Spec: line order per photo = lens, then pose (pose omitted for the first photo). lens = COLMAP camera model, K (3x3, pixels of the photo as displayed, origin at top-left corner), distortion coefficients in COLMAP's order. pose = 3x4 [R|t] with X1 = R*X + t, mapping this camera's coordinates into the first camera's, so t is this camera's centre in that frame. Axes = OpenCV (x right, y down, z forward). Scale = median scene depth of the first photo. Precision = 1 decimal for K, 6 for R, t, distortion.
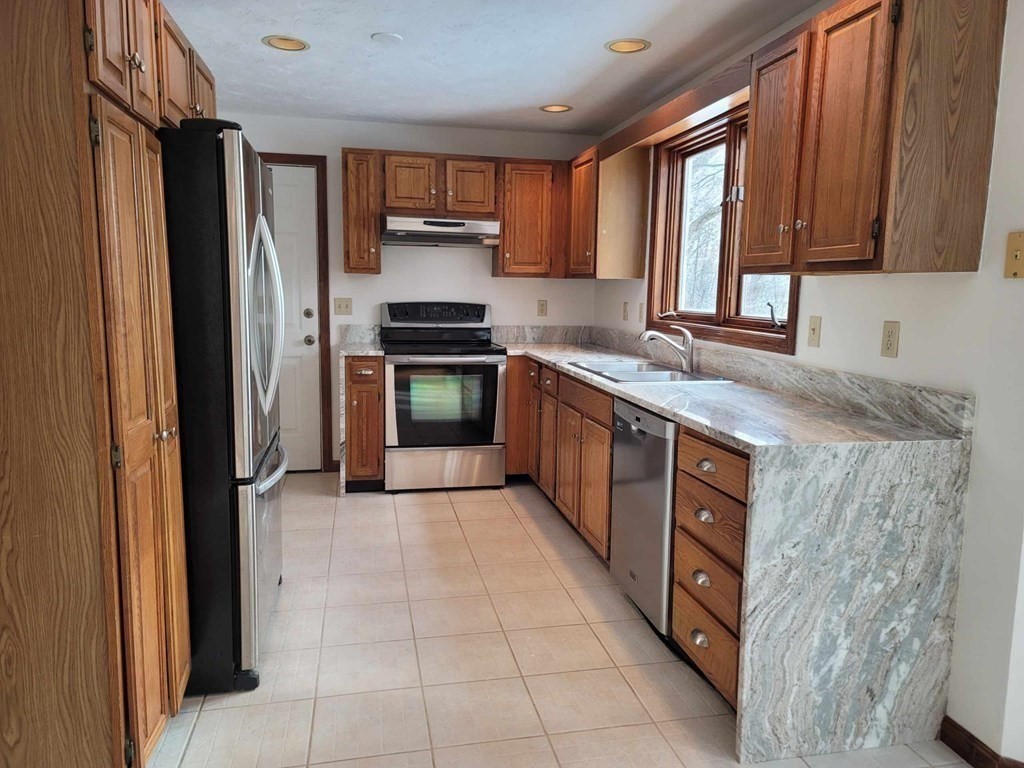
lens RADIAL K [[748.0, 0, 536.1], [0, 748.0, 386.4], [0, 0, 1]] dist [0.091791, -0.071366]
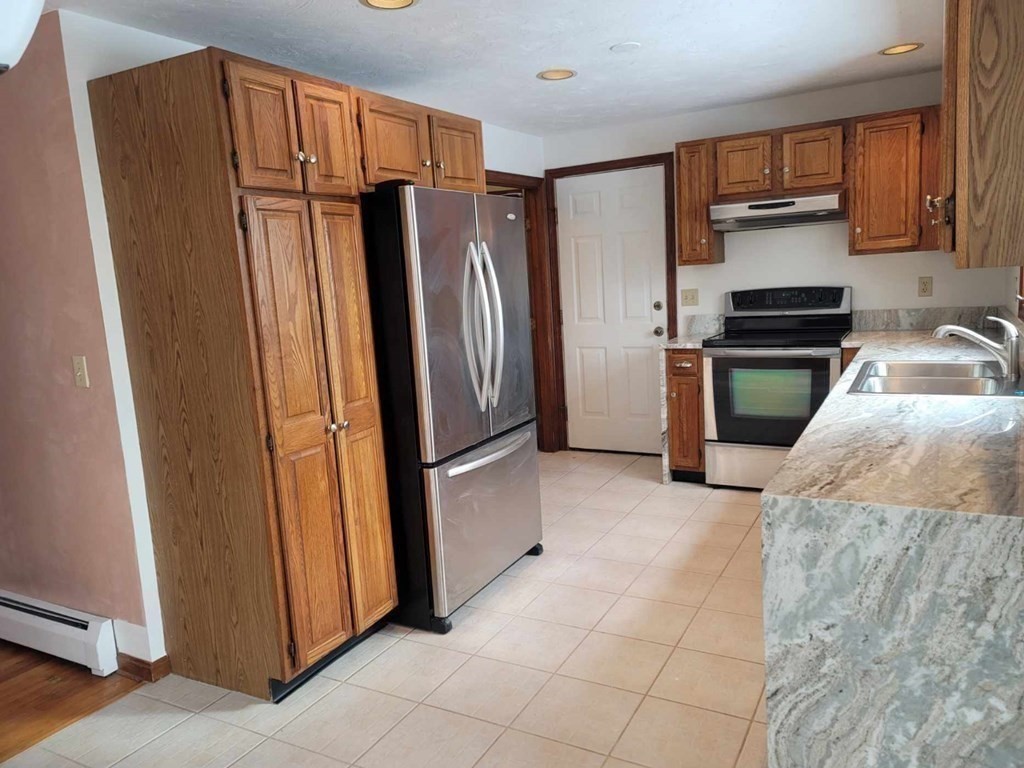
lens RADIAL K [[748.0, 0, 507.4], [0, 748.0, 378.9], [0, 0, 1]] dist [0.091791, -0.071366]
pose [[0.752914, 0.031928, -0.657344, 0.260956], [-0.014261, 0.999379, 0.032207, -0.029255], [0.657965, -0.014875, 0.752902, 0.082894]]
